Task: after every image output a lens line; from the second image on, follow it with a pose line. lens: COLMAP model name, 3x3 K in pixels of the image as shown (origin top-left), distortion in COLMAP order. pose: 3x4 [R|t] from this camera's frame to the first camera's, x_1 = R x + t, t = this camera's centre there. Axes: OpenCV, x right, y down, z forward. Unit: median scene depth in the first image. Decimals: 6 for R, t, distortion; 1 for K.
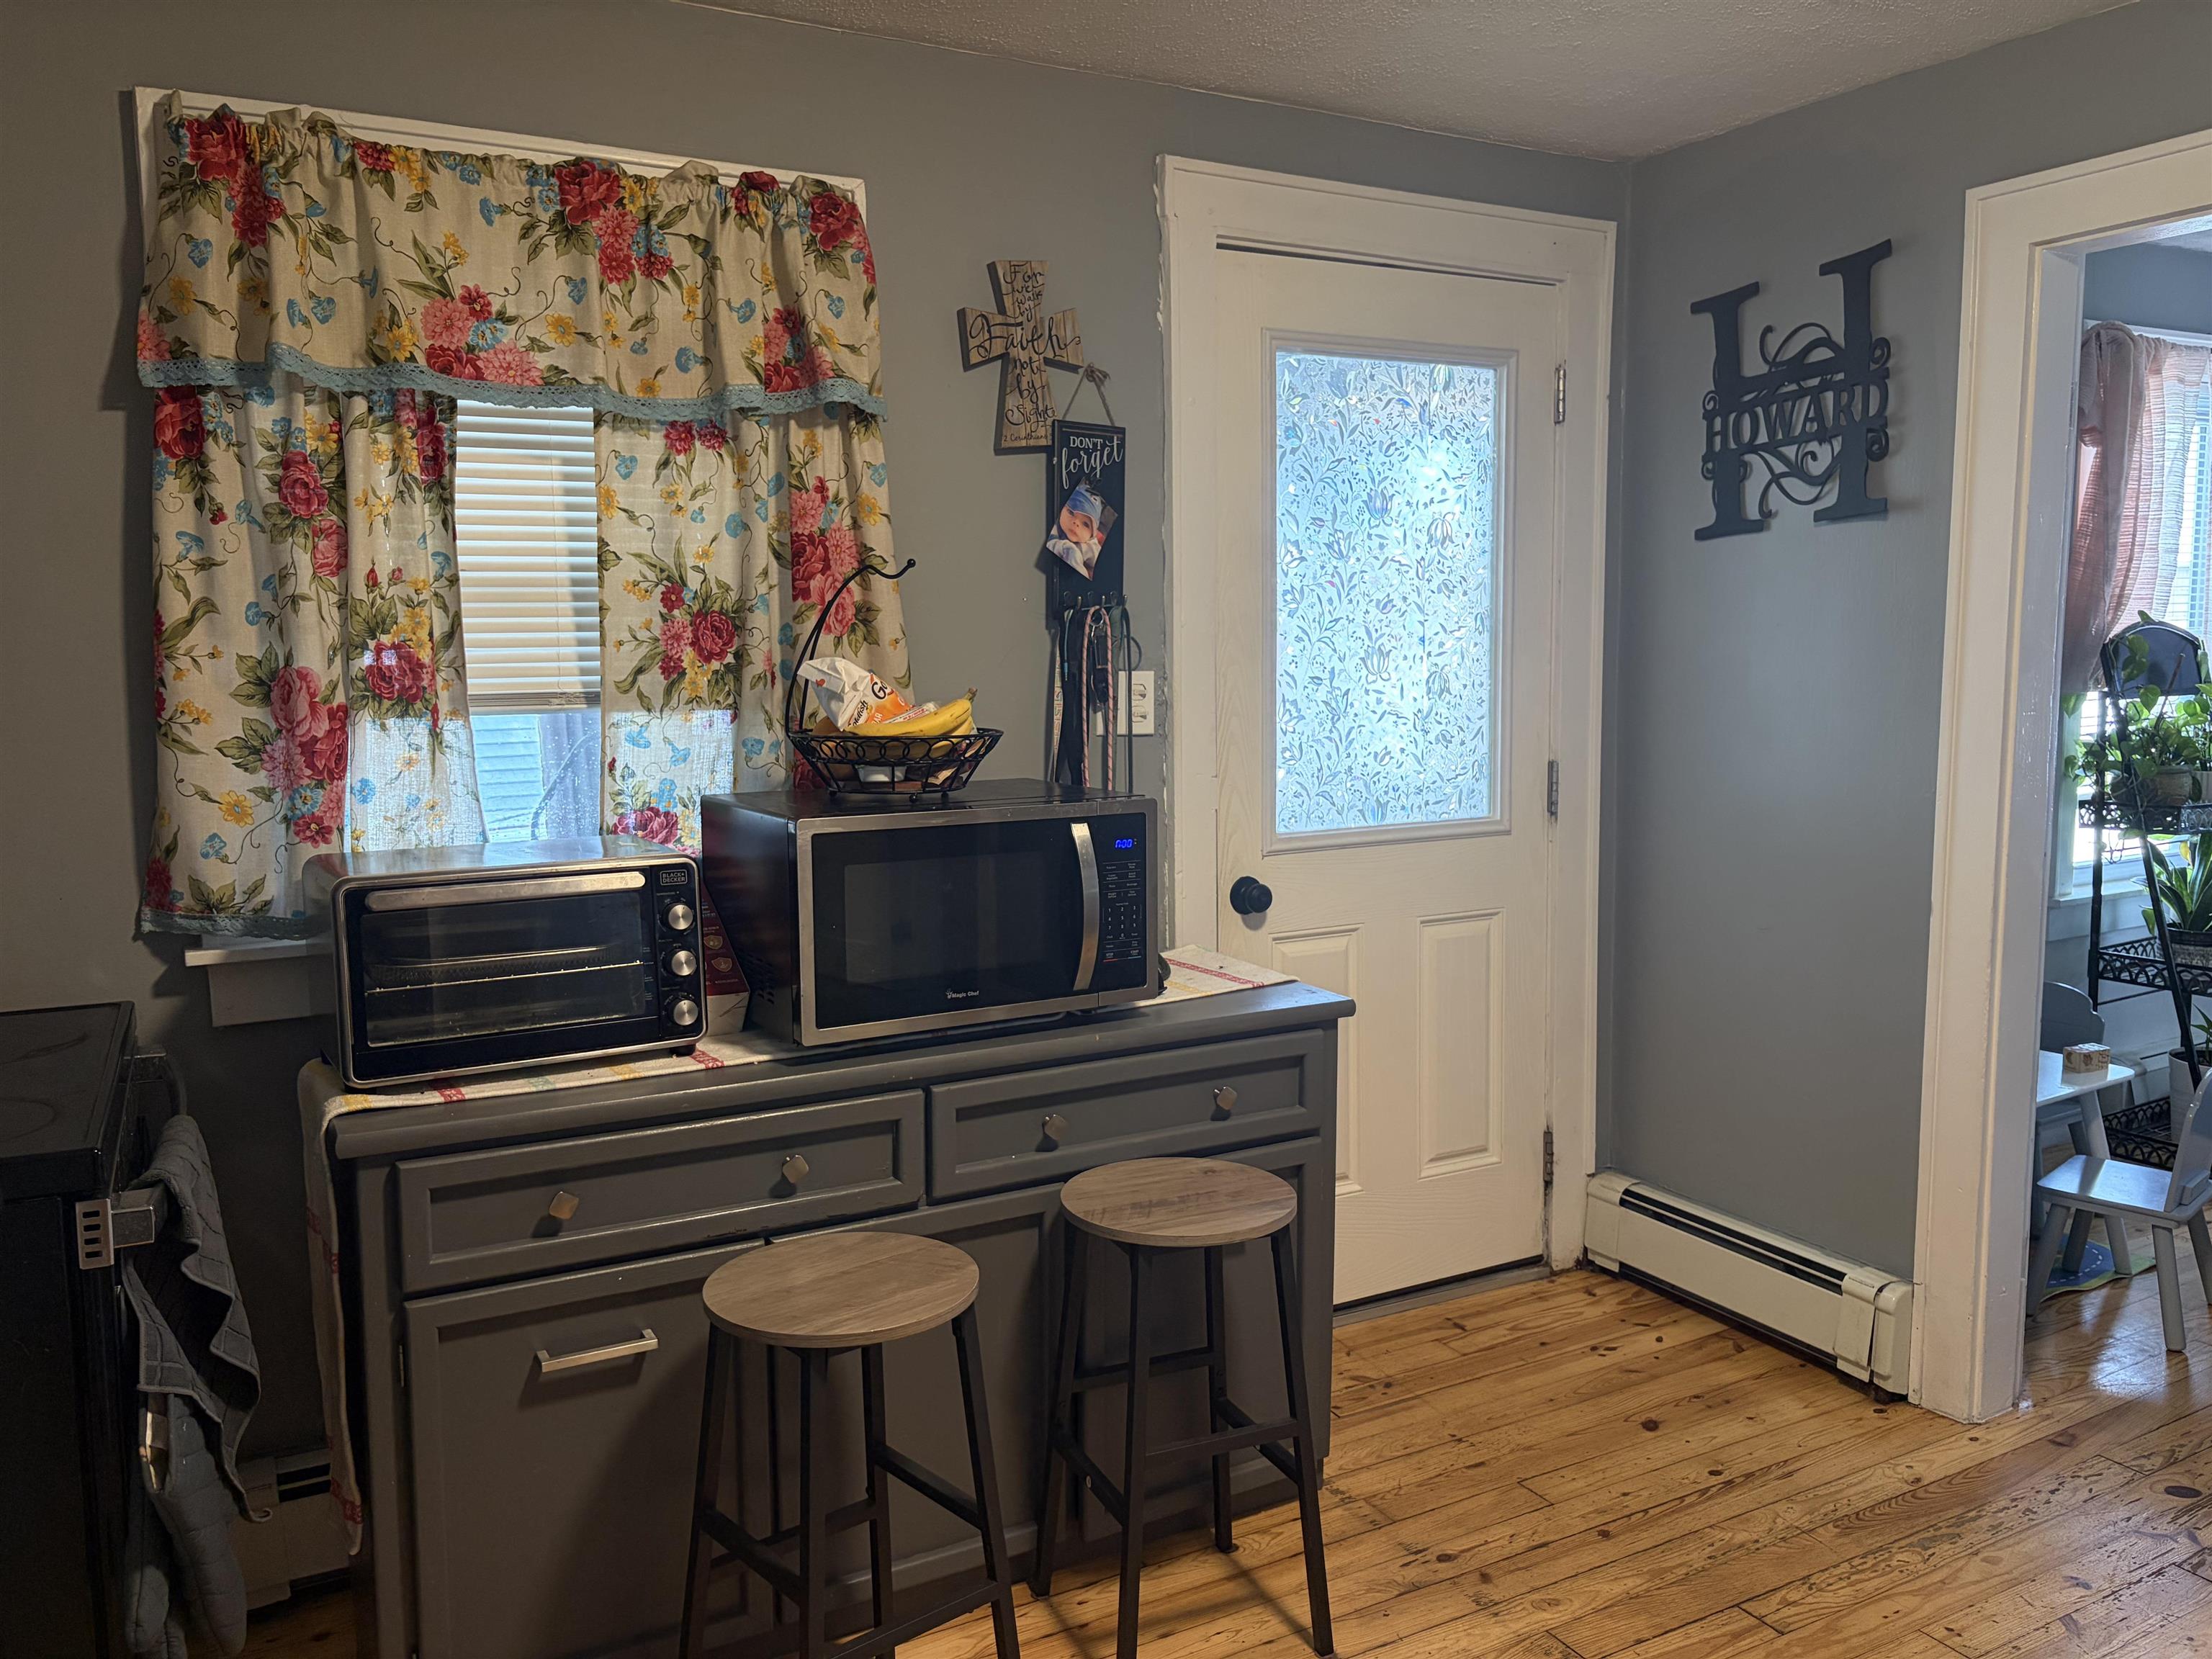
lens RADIAL K [[1679.7, 0, 1105.7], [0, 1679.7, 842.6], [0, 0, 1]] dist [0.012092, -0.003100]
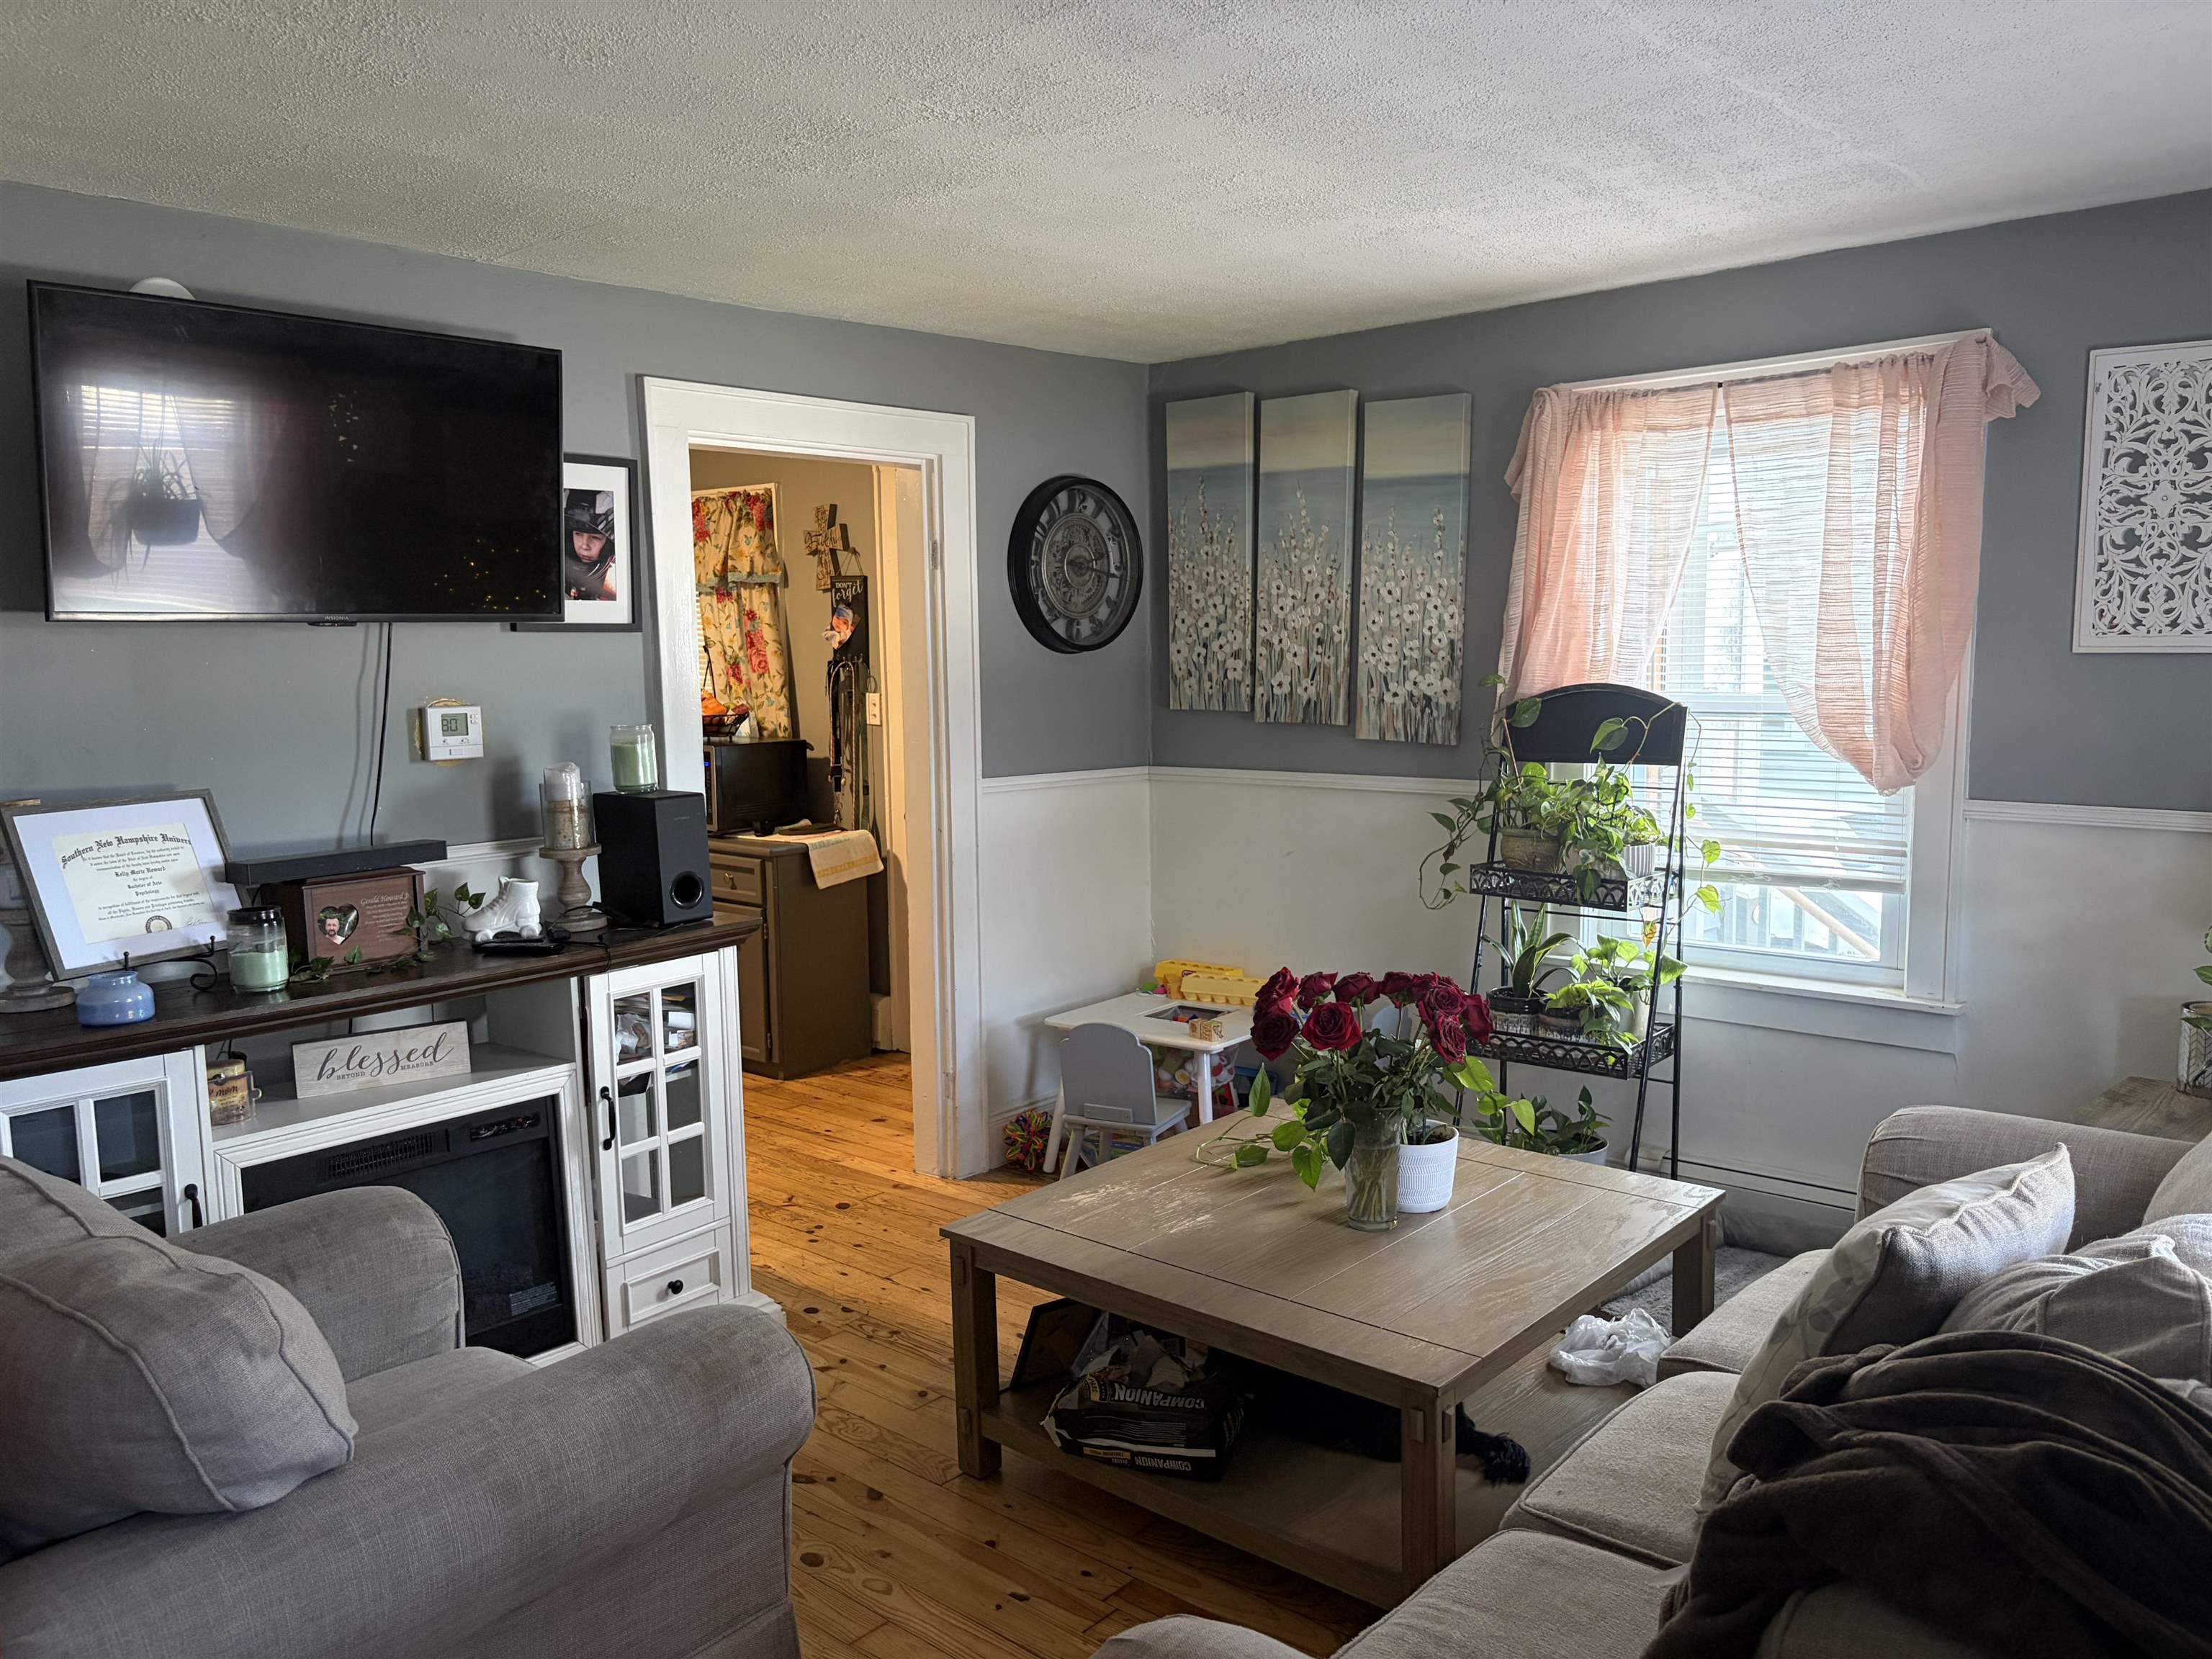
lens RADIAL K [[1621.7, 0, 1106.0], [0, 1621.7, 829.5], [0, 0, 1]] dist [0.000772, -0.000835]
pose [[0.343153, 0.116562, -0.932019, 2.291503], [-0.108106, 0.990577, 0.084083, -0.156355], [0.933038, 0.071904, 0.352520, 0.679495]]
